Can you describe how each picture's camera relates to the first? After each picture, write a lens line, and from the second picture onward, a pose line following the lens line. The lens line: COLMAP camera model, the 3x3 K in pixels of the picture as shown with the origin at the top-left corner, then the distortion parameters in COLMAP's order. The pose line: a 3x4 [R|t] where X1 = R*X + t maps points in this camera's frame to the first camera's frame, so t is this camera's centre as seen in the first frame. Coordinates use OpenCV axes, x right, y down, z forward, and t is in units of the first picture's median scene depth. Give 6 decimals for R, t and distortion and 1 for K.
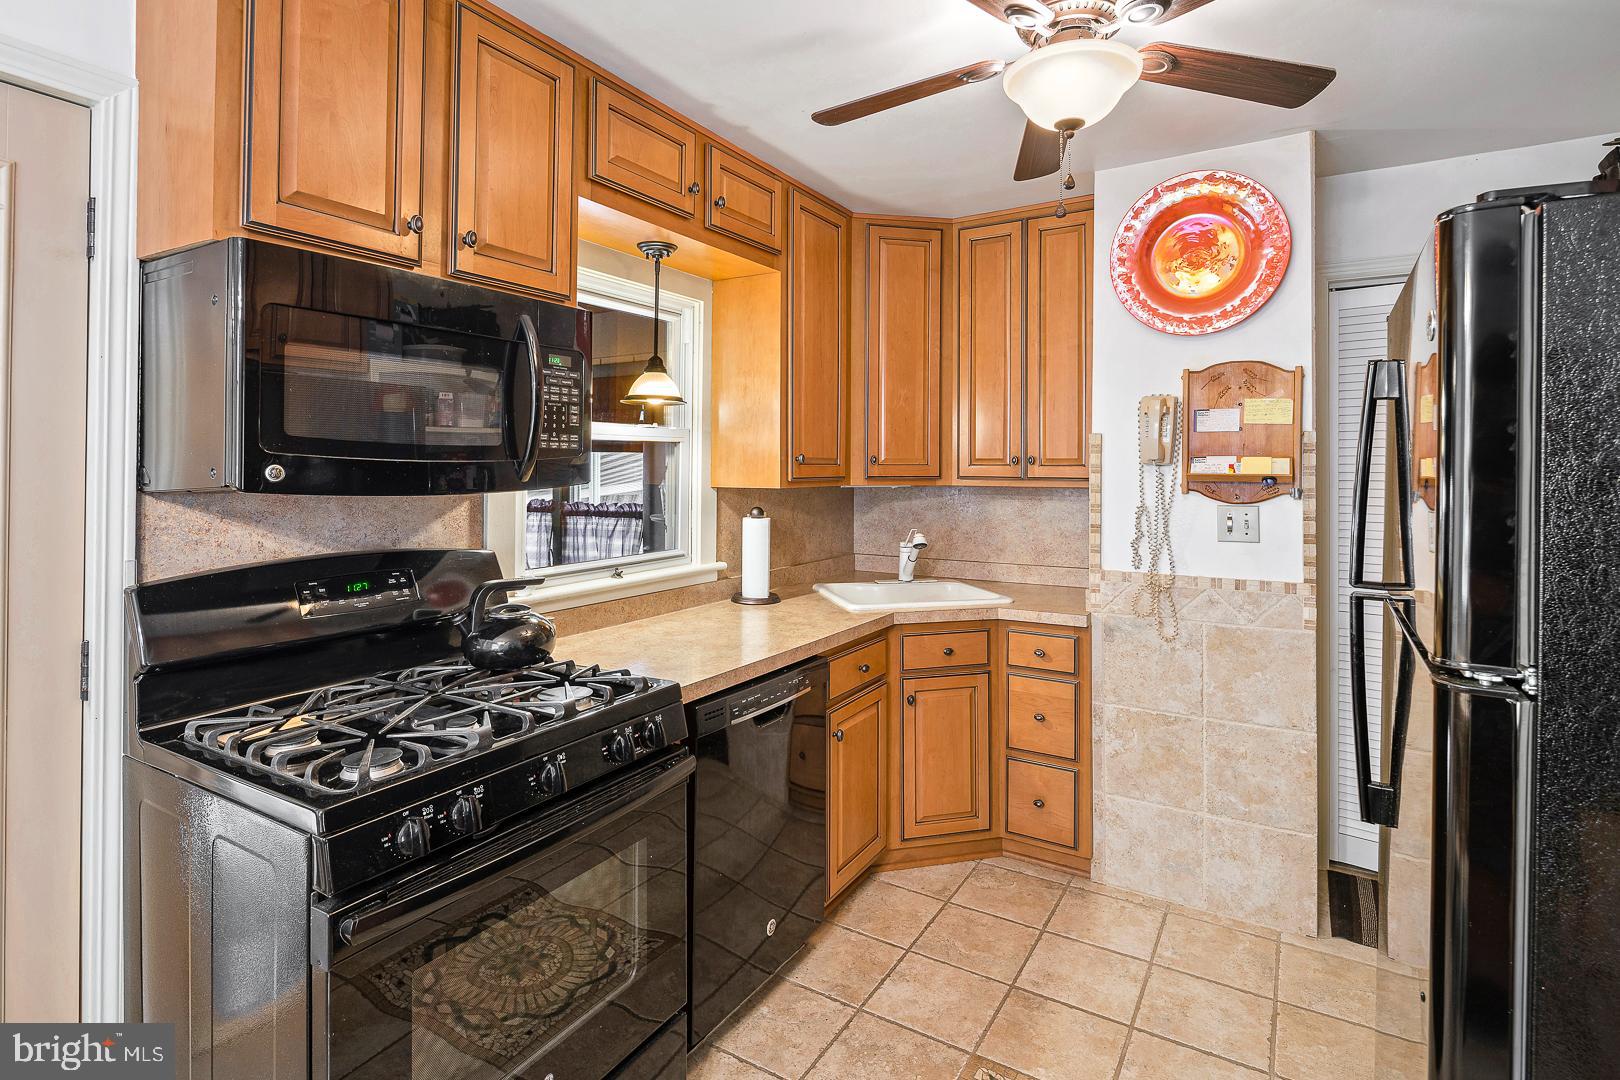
lens RADIAL K [[808.2, 0, 796.9], [0, 808.2, 465.4], [0, 0, 1]] dist [0.000376, -0.002653]
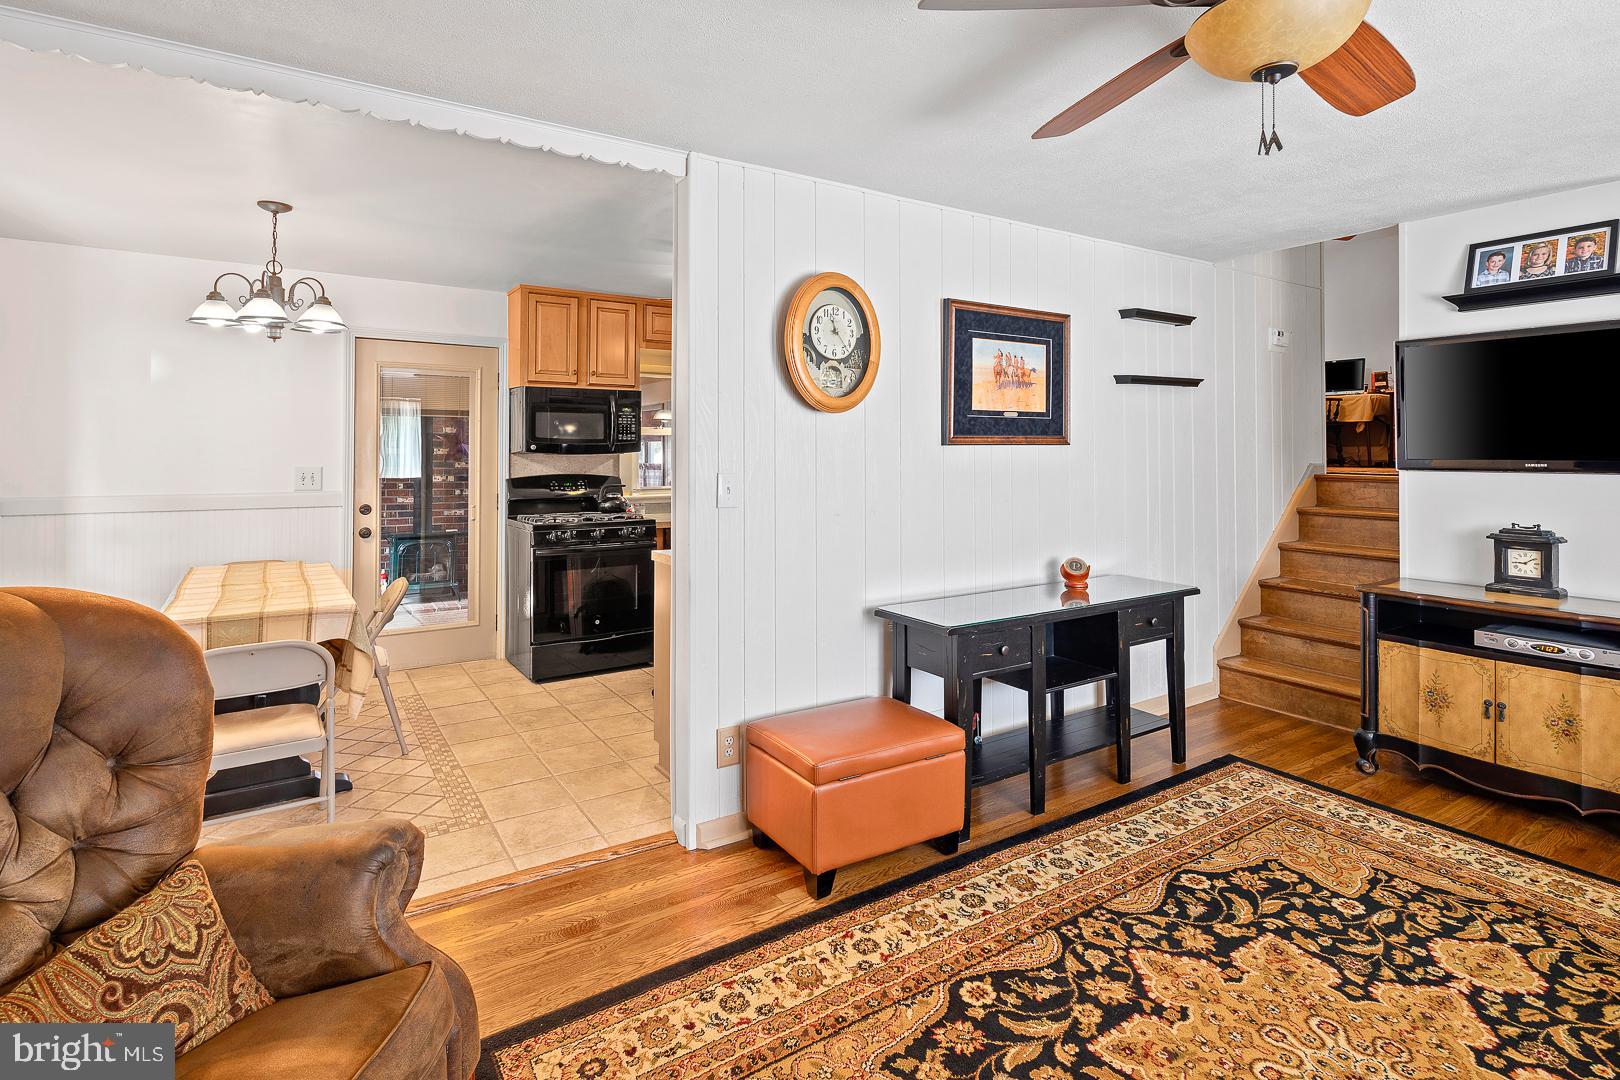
lens RADIAL K [[808.2, 0, 811.5], [0, 808.2, 444.9], [0, 0, 1]] dist [0.000376, -0.002653]
pose [[0.905103, -0.003275, -0.425180, 1.124419], [0.003141, 0.999995, -0.001017, 0.003310], [0.425181, -0.000415, 0.905108, -0.981532]]
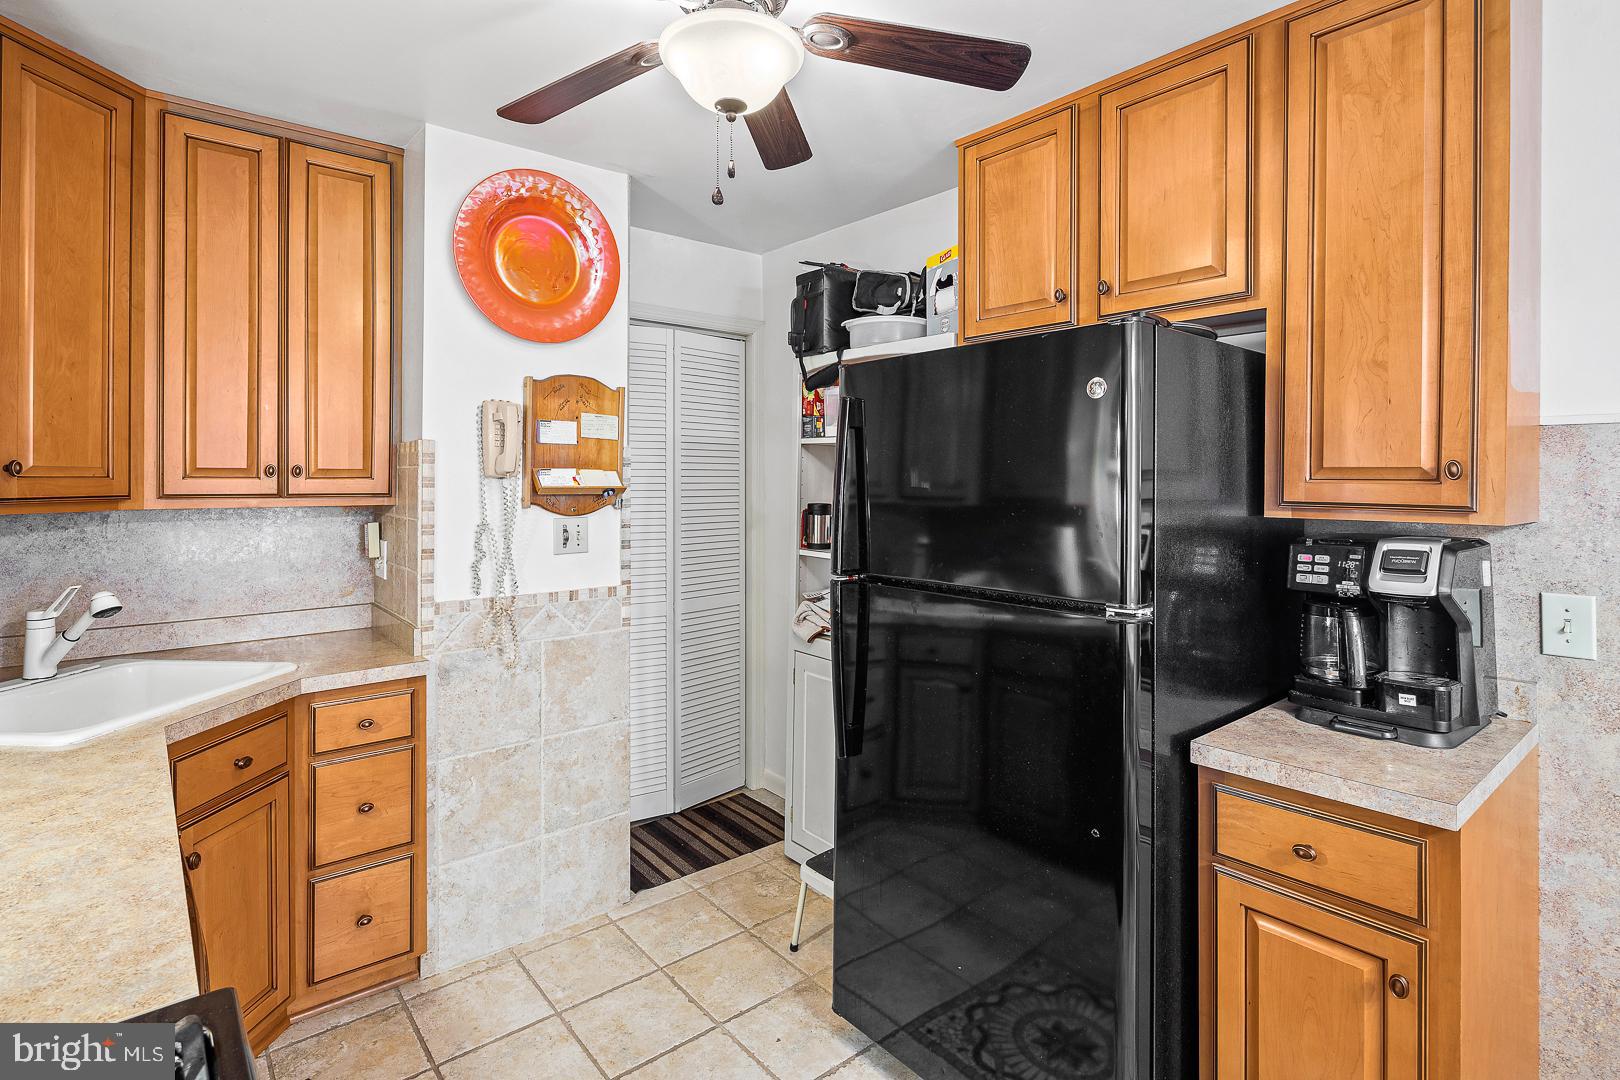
lens RADIAL K [[808.2, 0, 813.9], [0, 808.2, 476.4], [0, 0, 1]] dist [0.000376, -0.002653]
pose [[0.313219, -0.004044, 0.949672, -0.317989], [-0.003843, 0.999977, 0.005526, -0.008351], [-0.949673, -0.005380, 0.313196, 0.391114]]
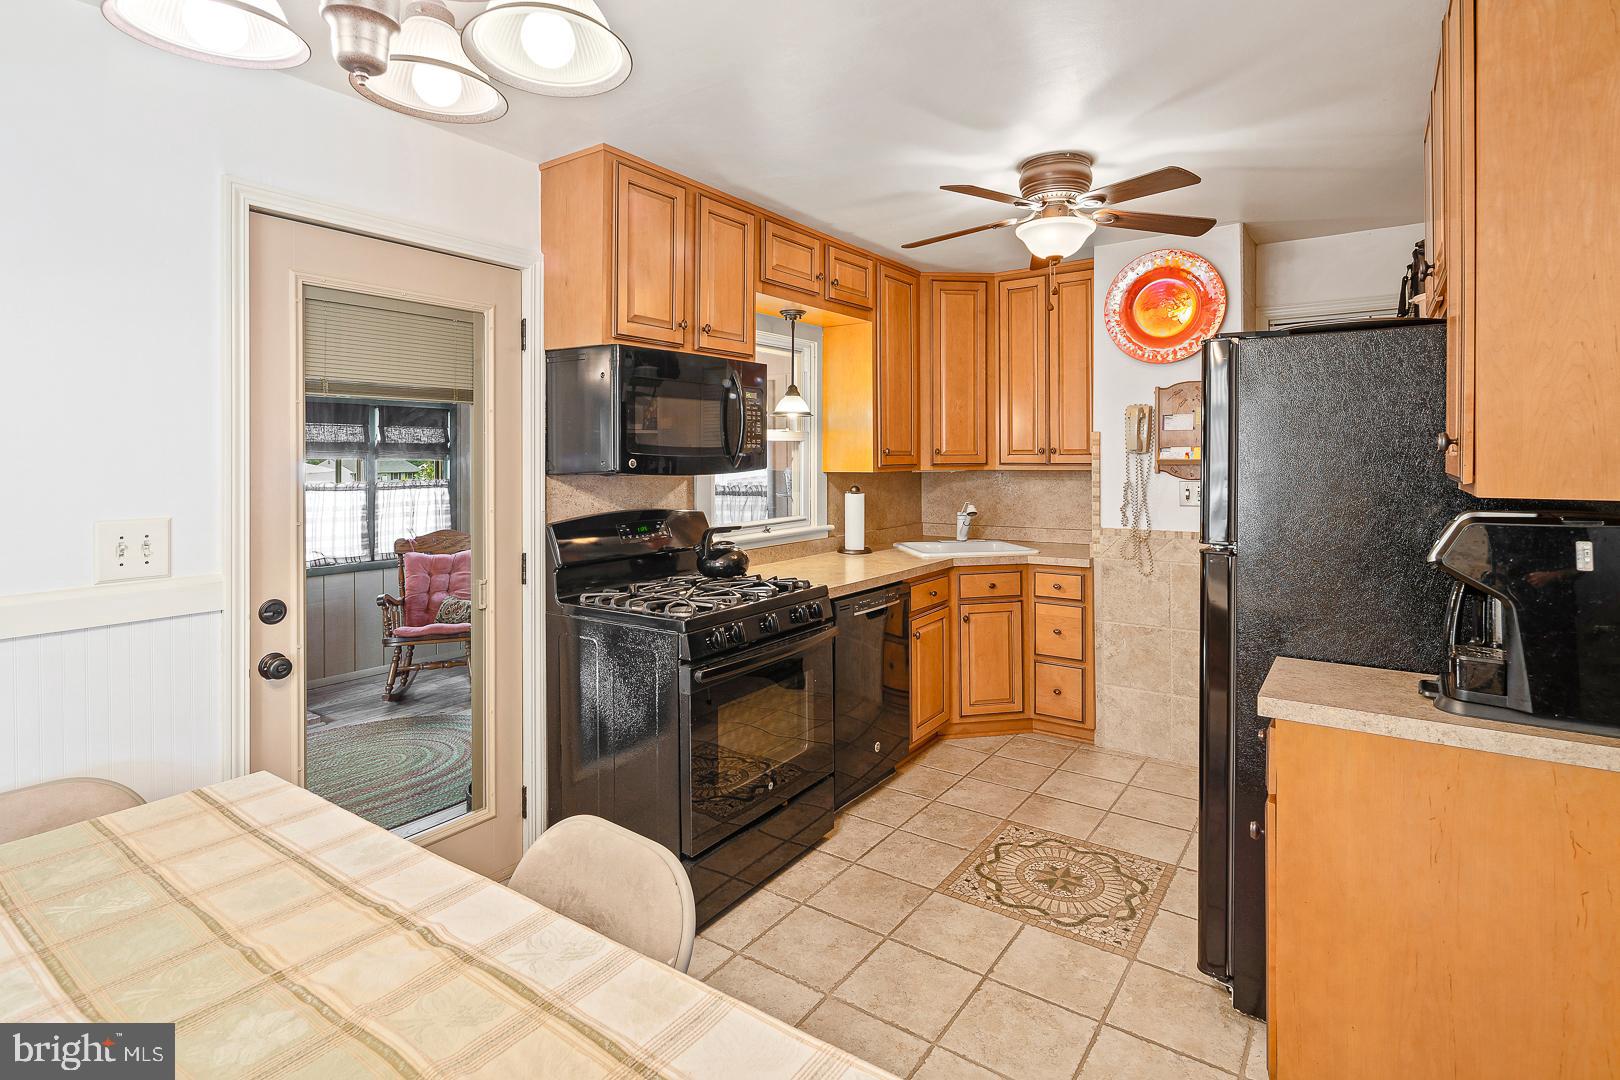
lens RADIAL K [[808.2, 0, 801.2], [0, 808.2, 462.8], [0, 0, 1]] dist [0.000376, -0.002653]
pose [[0.997954, -0.009784, -0.063187, -0.061915], [0.010336, 0.999911, 0.008416, -0.002228], [0.063099, -0.009052, 0.997966, -0.484886]]
